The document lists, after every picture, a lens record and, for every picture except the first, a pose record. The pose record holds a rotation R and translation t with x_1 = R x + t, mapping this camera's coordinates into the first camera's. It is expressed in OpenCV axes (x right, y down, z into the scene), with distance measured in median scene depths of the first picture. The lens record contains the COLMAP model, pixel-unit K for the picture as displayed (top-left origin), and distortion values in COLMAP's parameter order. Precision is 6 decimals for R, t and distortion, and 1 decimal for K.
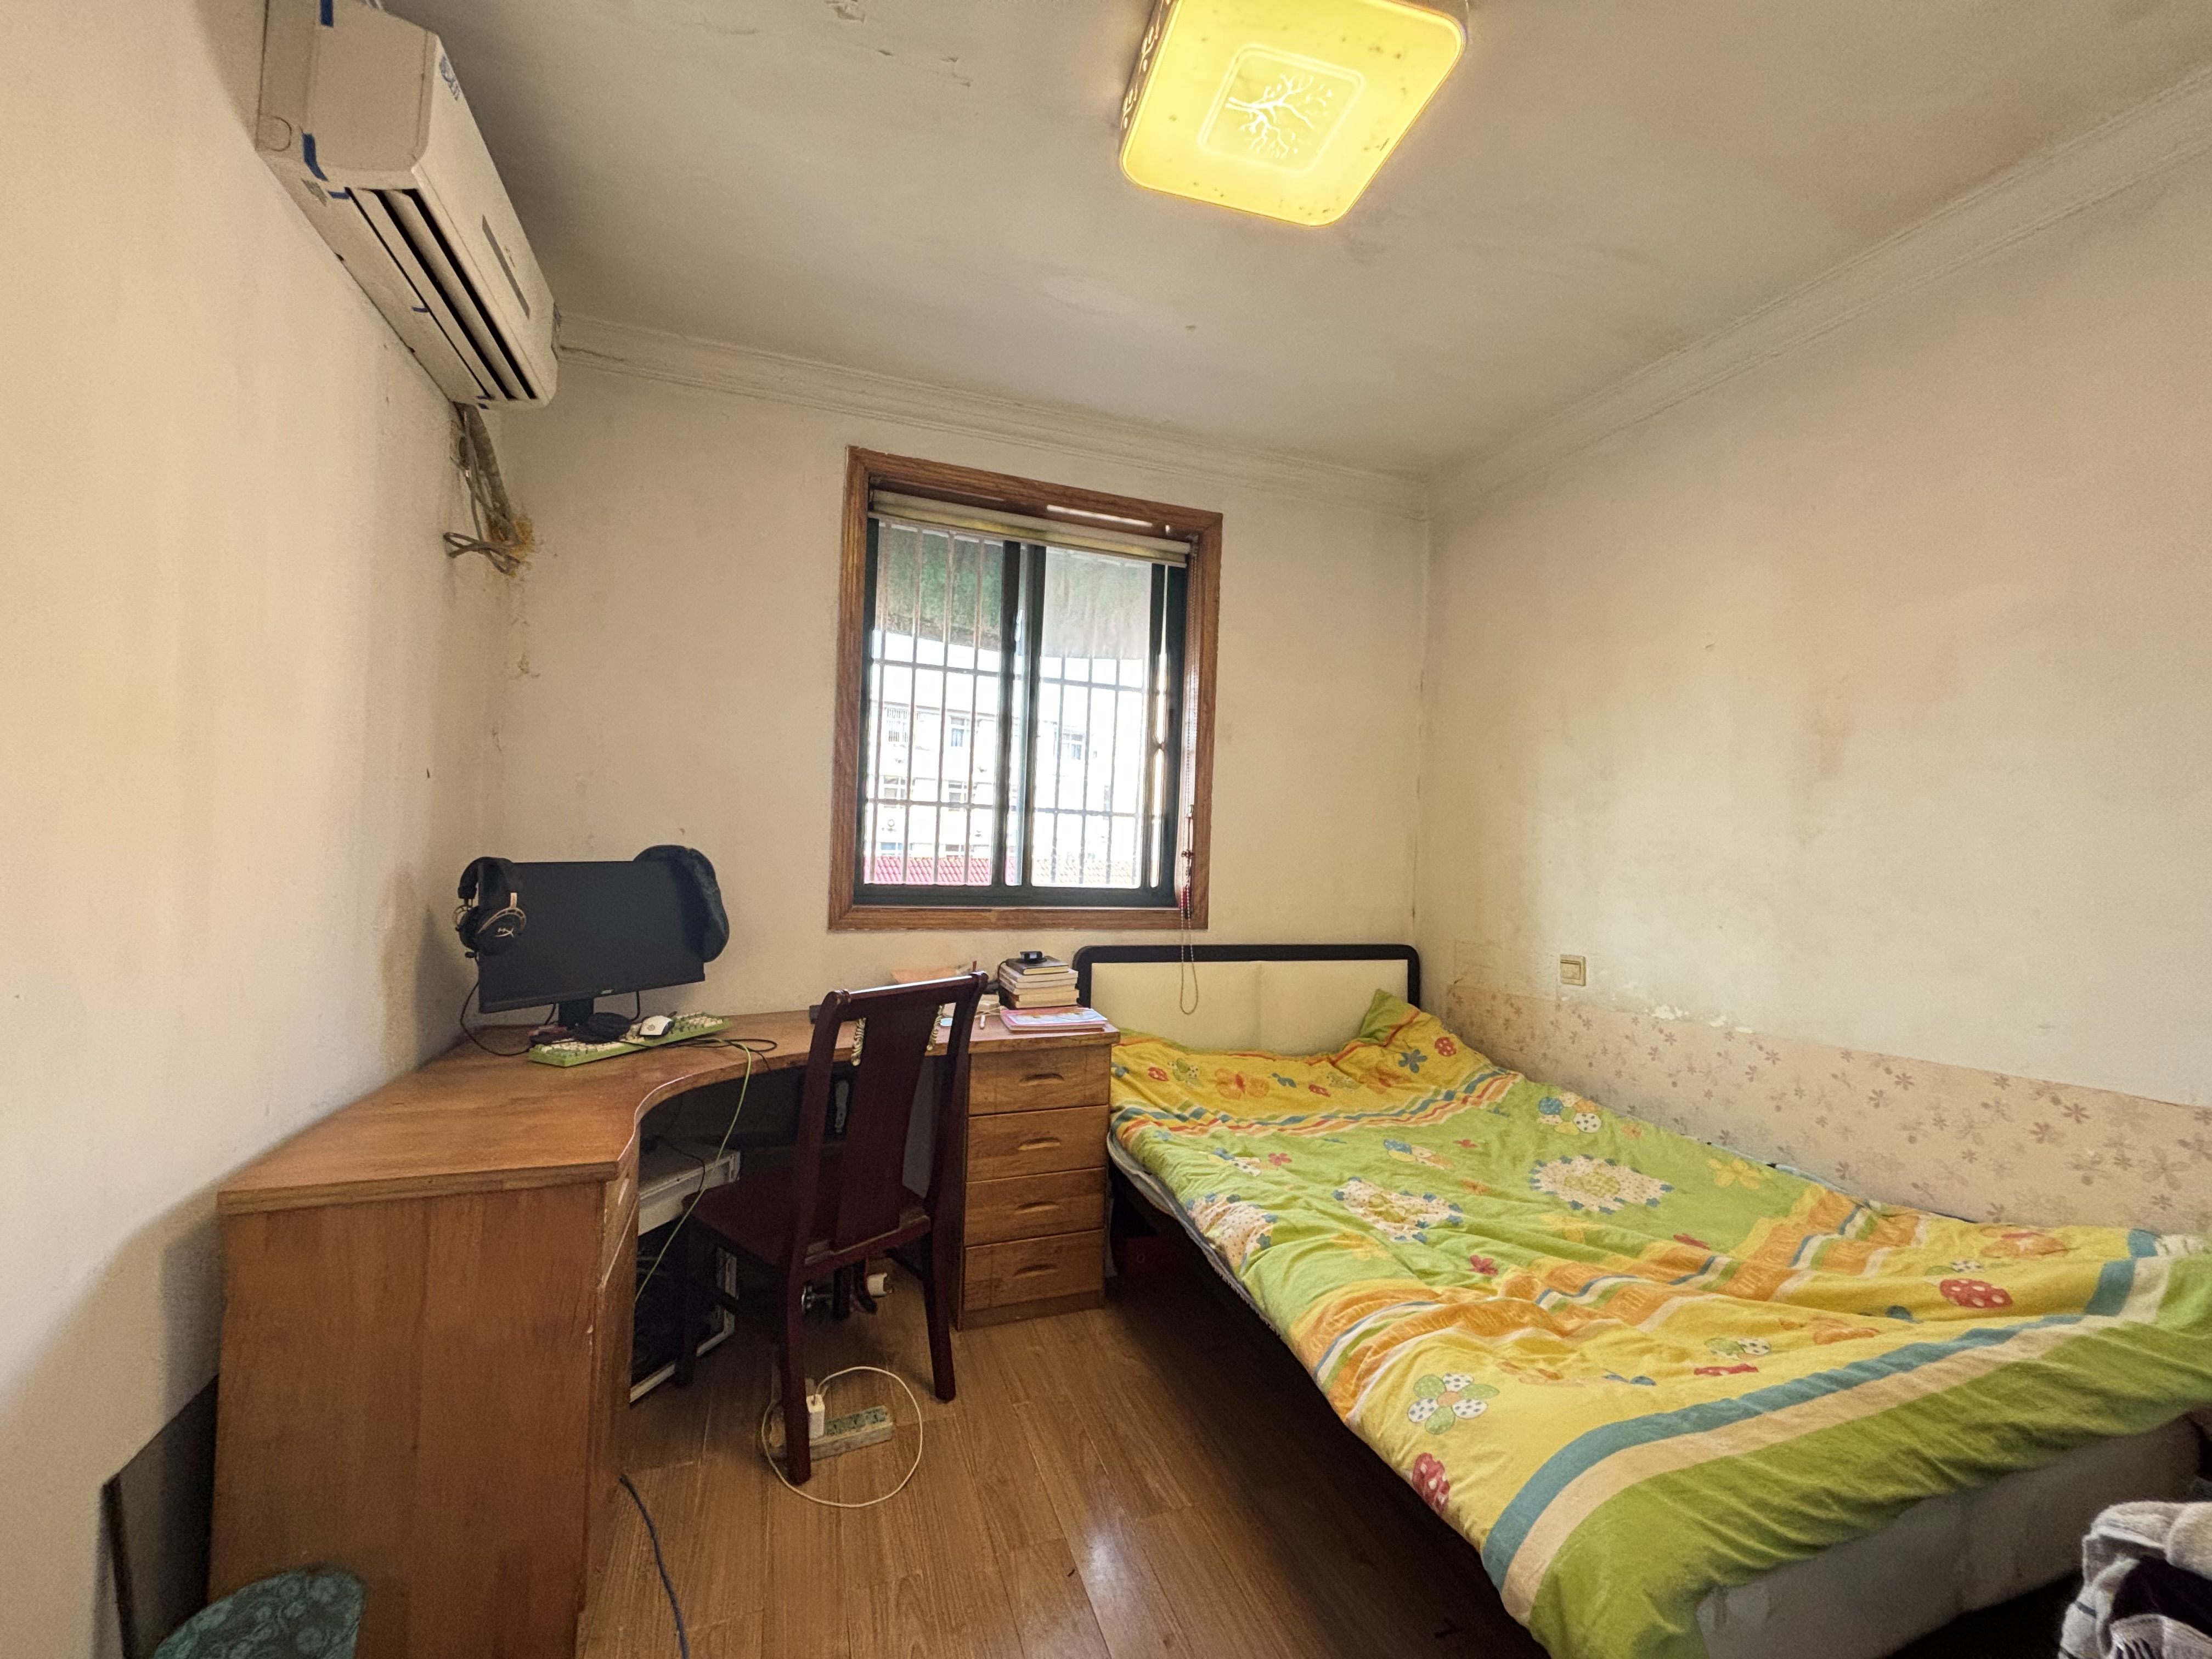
lens RADIAL K [[887.1, 0, 1116.5], [0, 887.1, 825.8], [0, 0, 1]] dist [0.003496, -0.000513]
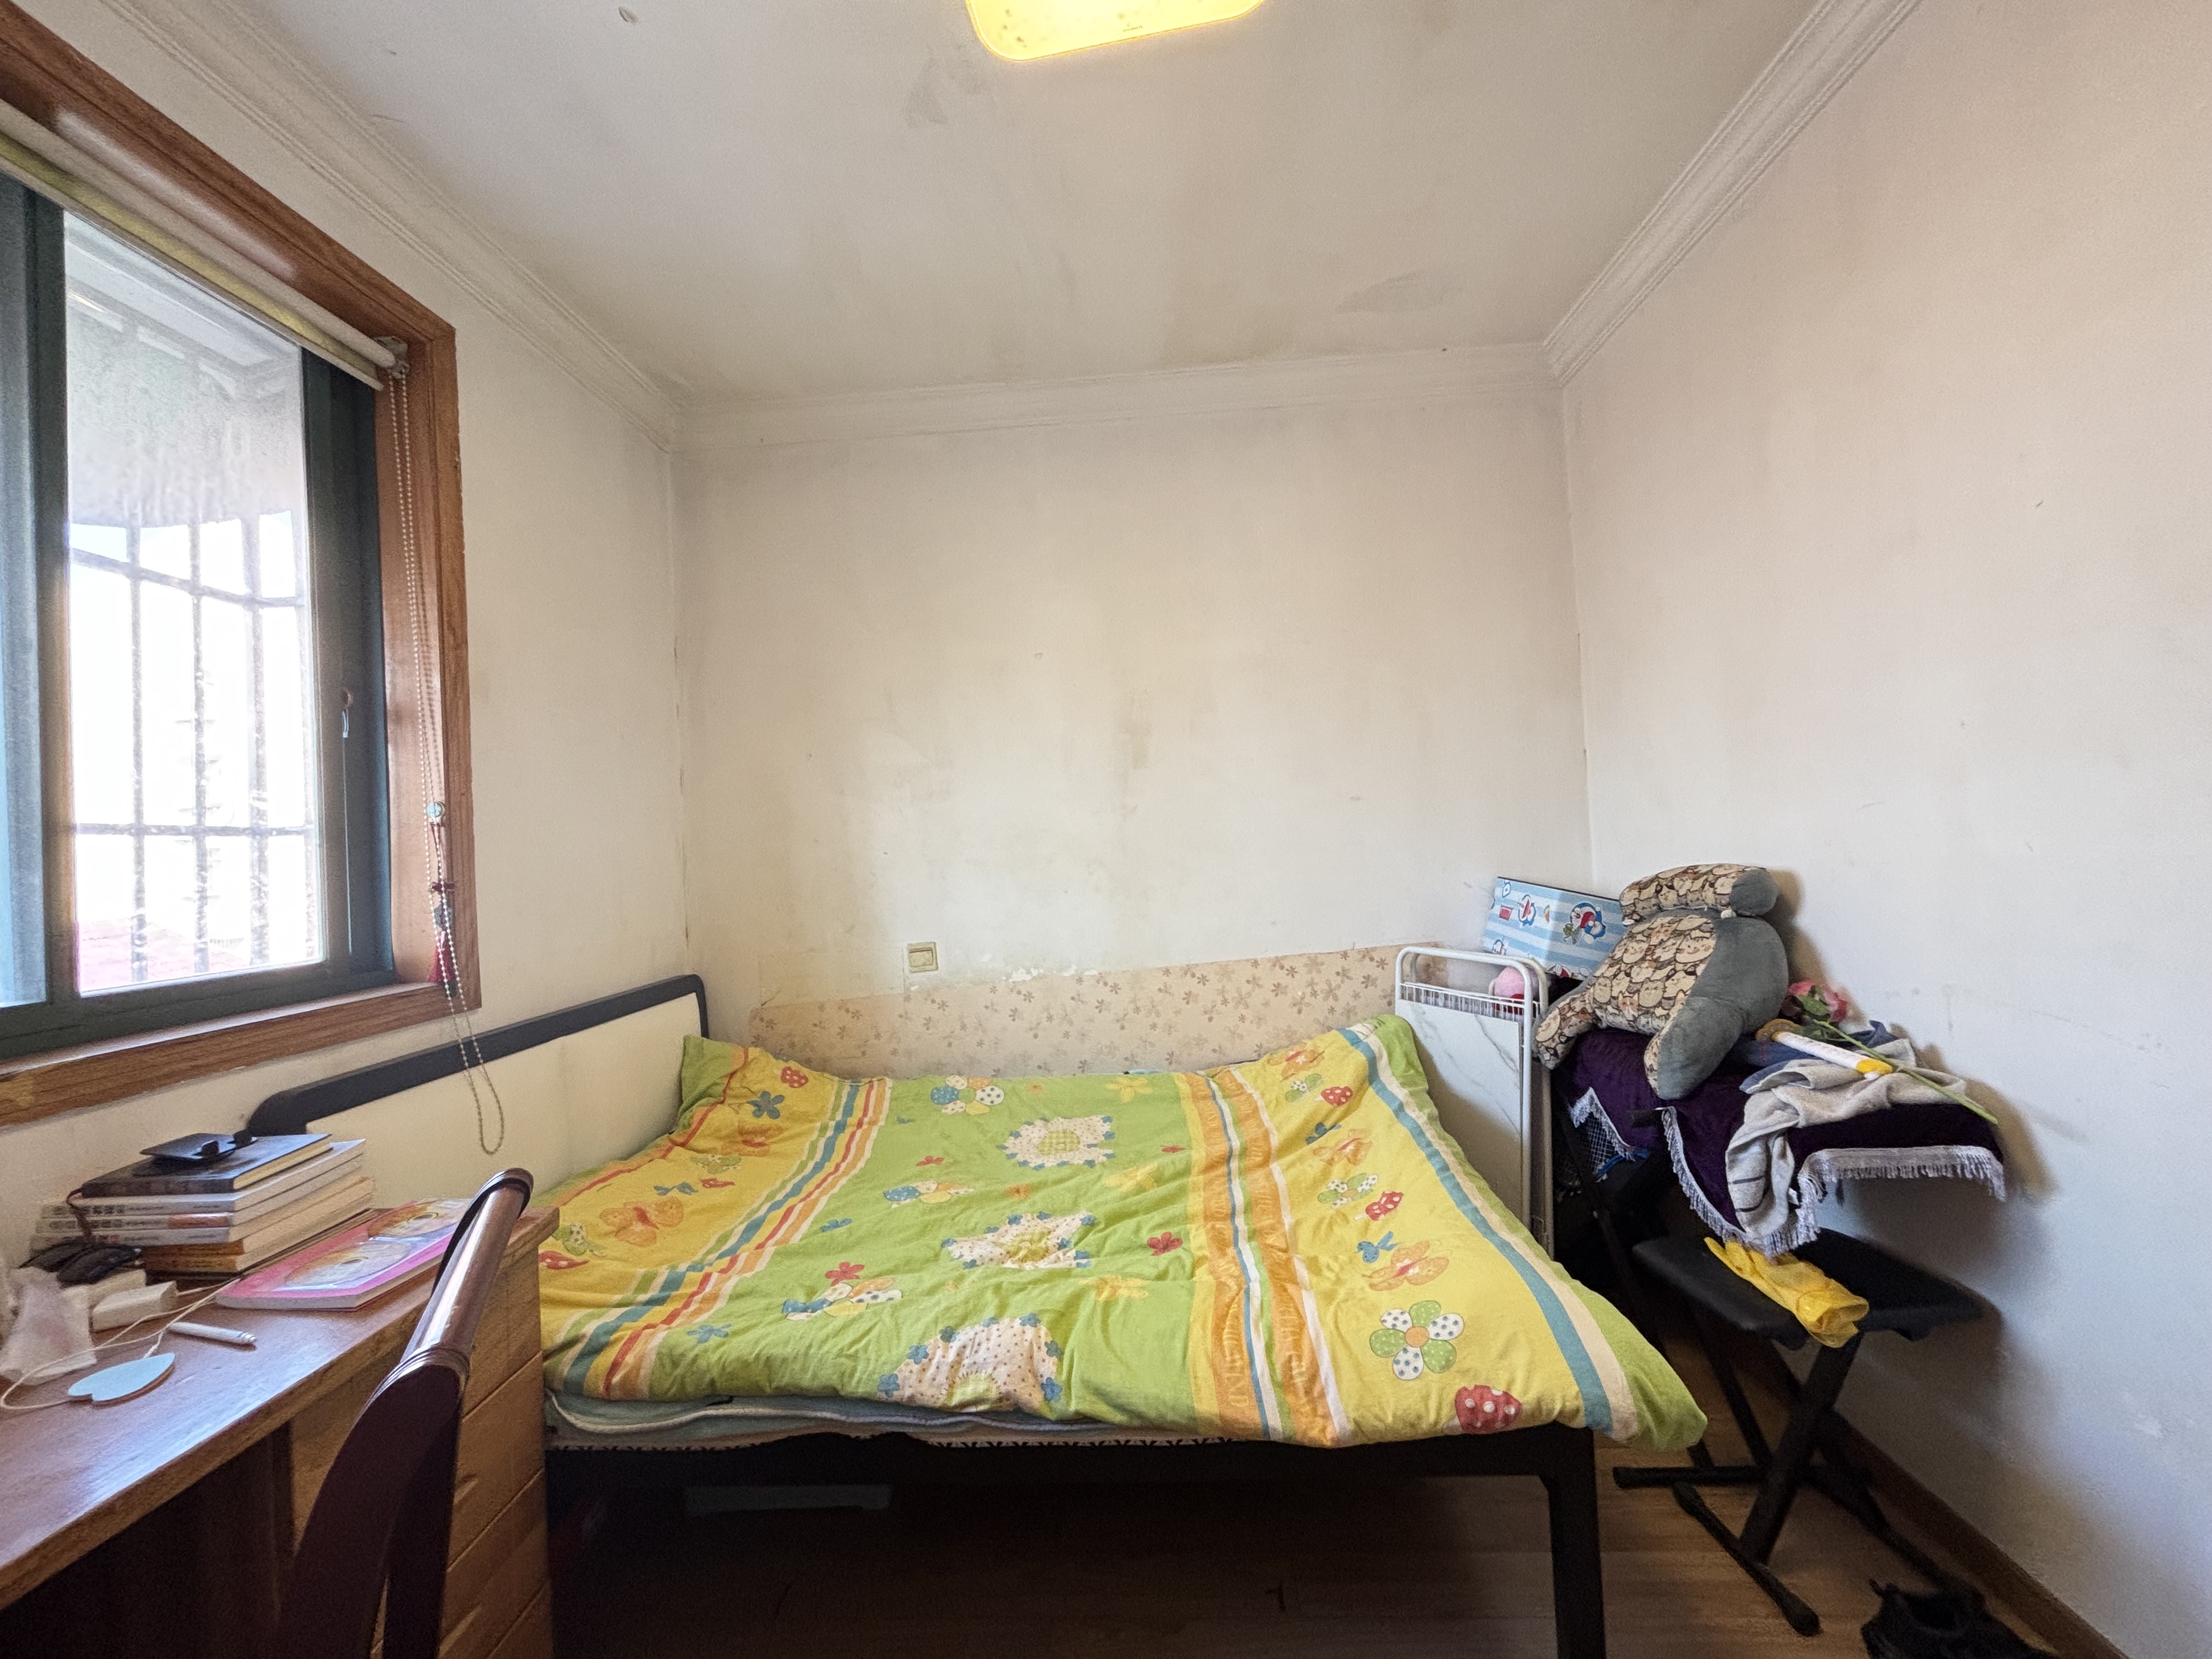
lens RADIAL K [[887.1, 0, 1105.0], [0, 887.1, 825.5], [0, 0, 1]] dist [0.003496, -0.000513]
pose [[0.393679, -0.043368, 0.918224, -0.359783], [0.055064, 0.998205, 0.023538, 0.001514], [-0.917597, 0.041295, 0.395360, 0.460230]]
